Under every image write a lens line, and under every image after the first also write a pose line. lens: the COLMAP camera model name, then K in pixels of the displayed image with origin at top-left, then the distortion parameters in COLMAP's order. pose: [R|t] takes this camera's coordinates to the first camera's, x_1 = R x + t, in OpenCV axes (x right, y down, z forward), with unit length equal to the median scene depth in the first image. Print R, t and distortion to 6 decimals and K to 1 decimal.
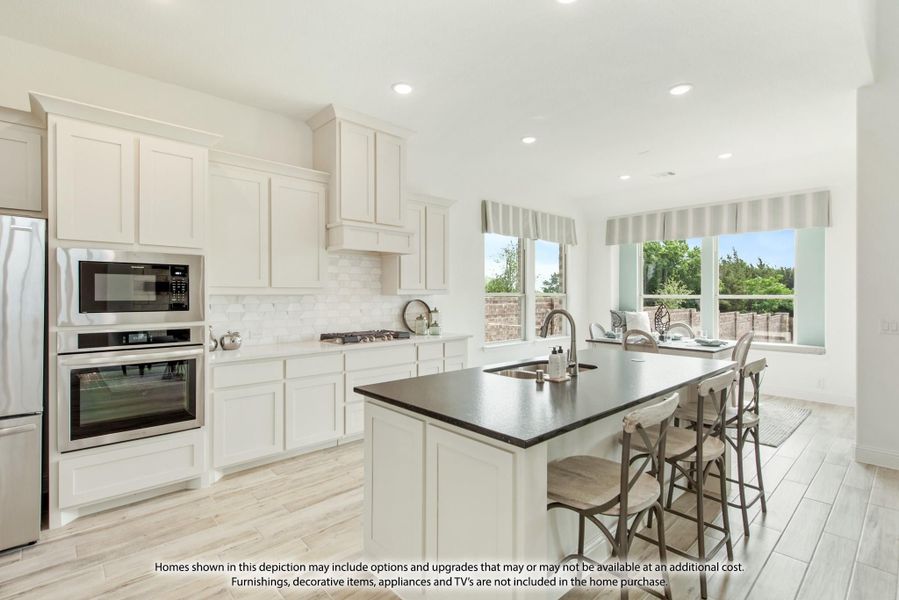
lens RADIAL K [[429.9, 0, 451.4], [0, 429.9, 299.4], [0, 0, 1]] dist [0.015252, -0.000861]
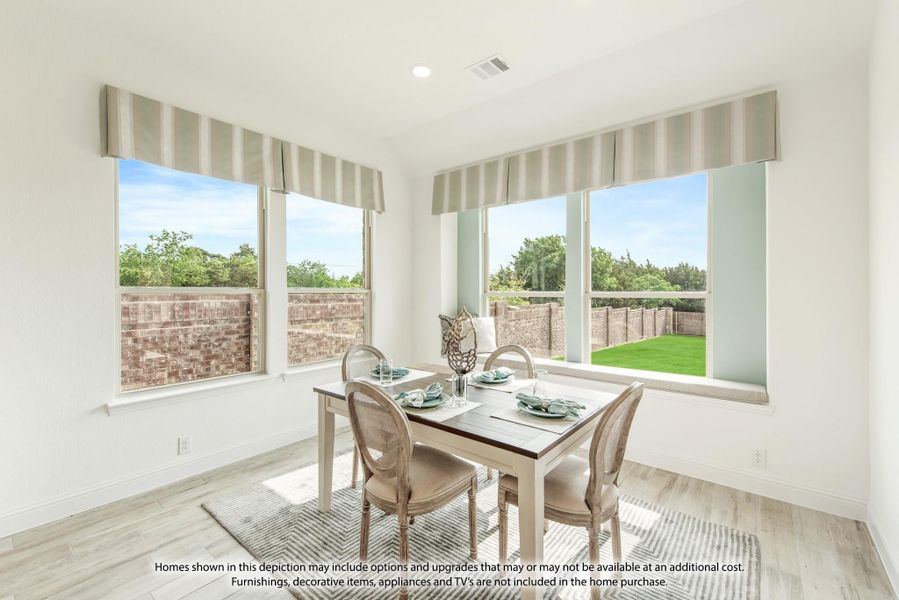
lens RADIAL K [[368.9, 0, 446.7], [0, 368.9, 293.6], [0, 0, 1]] dist [0.003108, 0.000019]
pose [[0.992687, -0.001383, 0.120707, 0.393244], [0.001846, 0.999991, -0.003727, -0.006562], [-0.120701, 0.003922, 0.992681, 0.564075]]
